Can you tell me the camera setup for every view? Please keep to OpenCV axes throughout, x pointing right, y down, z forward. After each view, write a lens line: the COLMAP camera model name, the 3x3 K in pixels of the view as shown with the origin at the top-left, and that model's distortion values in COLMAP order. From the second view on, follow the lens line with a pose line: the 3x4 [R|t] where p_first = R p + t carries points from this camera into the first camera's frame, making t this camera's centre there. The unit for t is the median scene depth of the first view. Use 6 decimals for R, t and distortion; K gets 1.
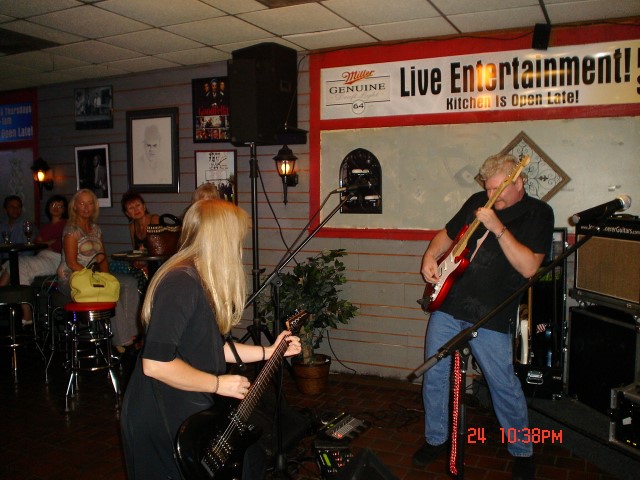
lens RADIAL K [[628.9, 0, 321.1], [0, 628.9, 226.0], [0, 0, 1]] dist [-0.059361, 0.000000]
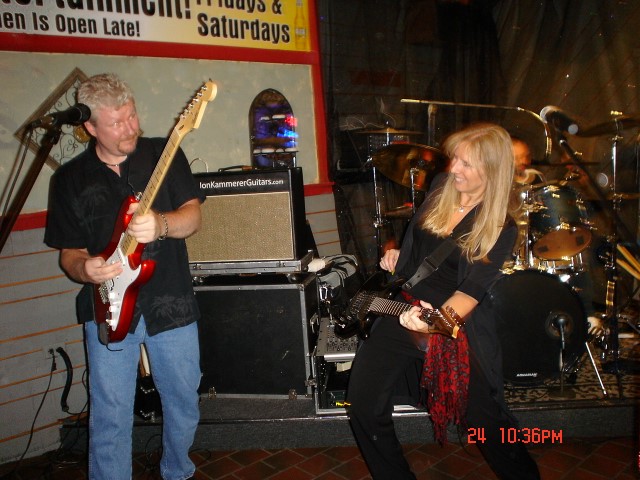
lens RADIAL K [[628.9, 0, 318.5], [0, 628.9, 230.8], [0, 0, 1]] dist [-0.059361, 0.000000]
pose [[0.391152, -0.132247, 0.910775, -0.254996], [0.111313, 0.989155, 0.095822, -0.001176], [-0.913570, 0.063900, 0.401631, 0.466966]]
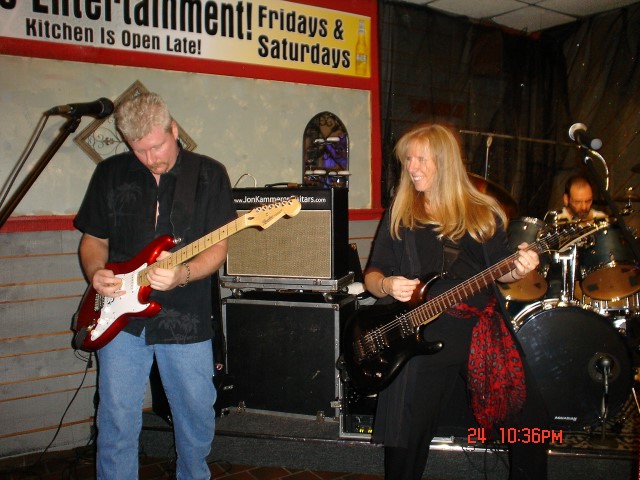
lens RADIAL K [[628.9, 0, 320.0], [0, 628.9, 229.3], [0, 0, 1]] dist [-0.059361, 0.000000]
pose [[0.508656, -0.047383, 0.859665, -0.233177], [0.051036, 0.998388, 0.024831, 0.023449], [-0.859456, 0.031243, 0.510254, 0.426031]]
